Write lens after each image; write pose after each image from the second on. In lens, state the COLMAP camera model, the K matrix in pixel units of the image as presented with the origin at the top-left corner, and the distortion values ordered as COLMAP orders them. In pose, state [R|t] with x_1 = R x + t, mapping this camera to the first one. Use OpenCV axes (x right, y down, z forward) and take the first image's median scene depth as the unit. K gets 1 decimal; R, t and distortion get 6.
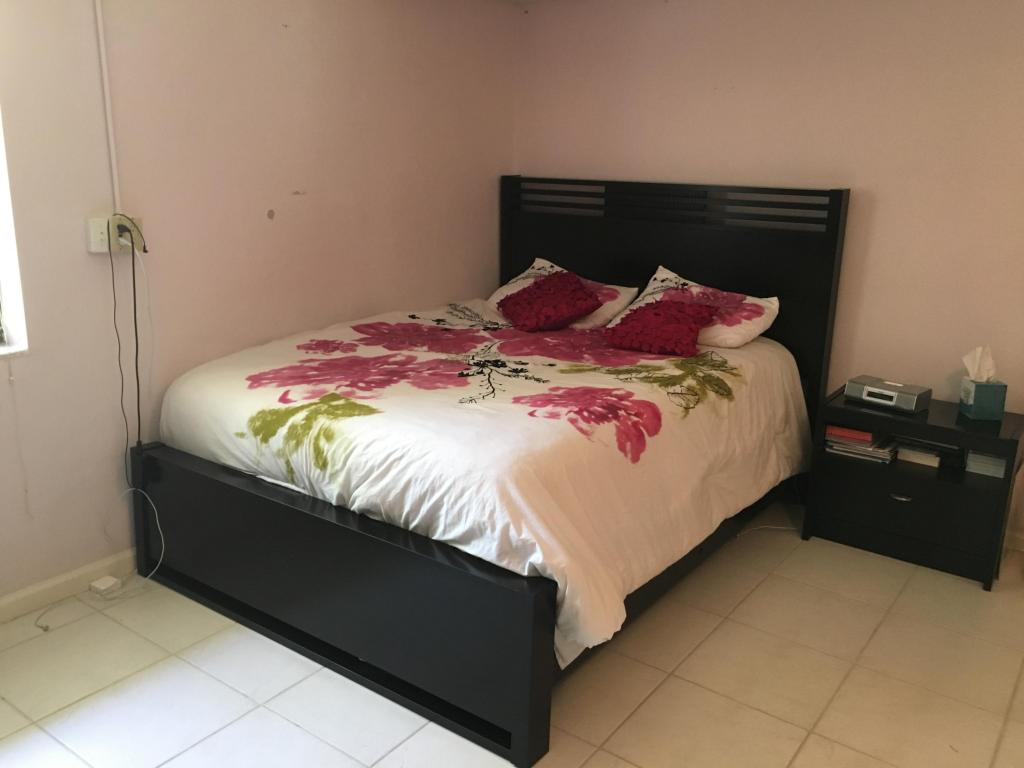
lens RADIAL K [[872.0, 0, 513.5], [0, 872.0, 382.2], [0, 0, 1]] dist [0.076388, -0.099378]
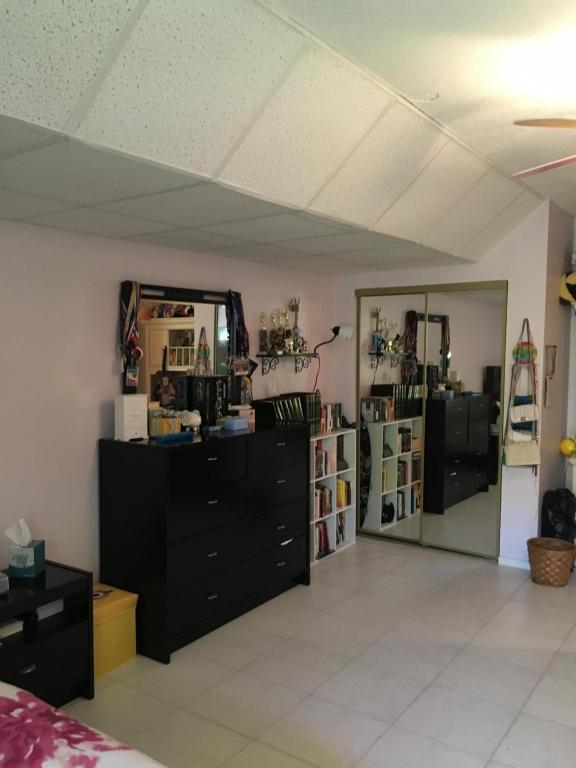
lens RADIAL K [[654.0, 0, 289.0], [0, 654.0, 384.3], [0, 0, 1]] dist [0.076388, -0.099378]
pose [[-0.028181, -0.088534, 0.995674, -0.445725], [0.264295, 0.959963, 0.092839, -0.248896], [-0.964030, 0.265768, -0.003654, 0.747140]]
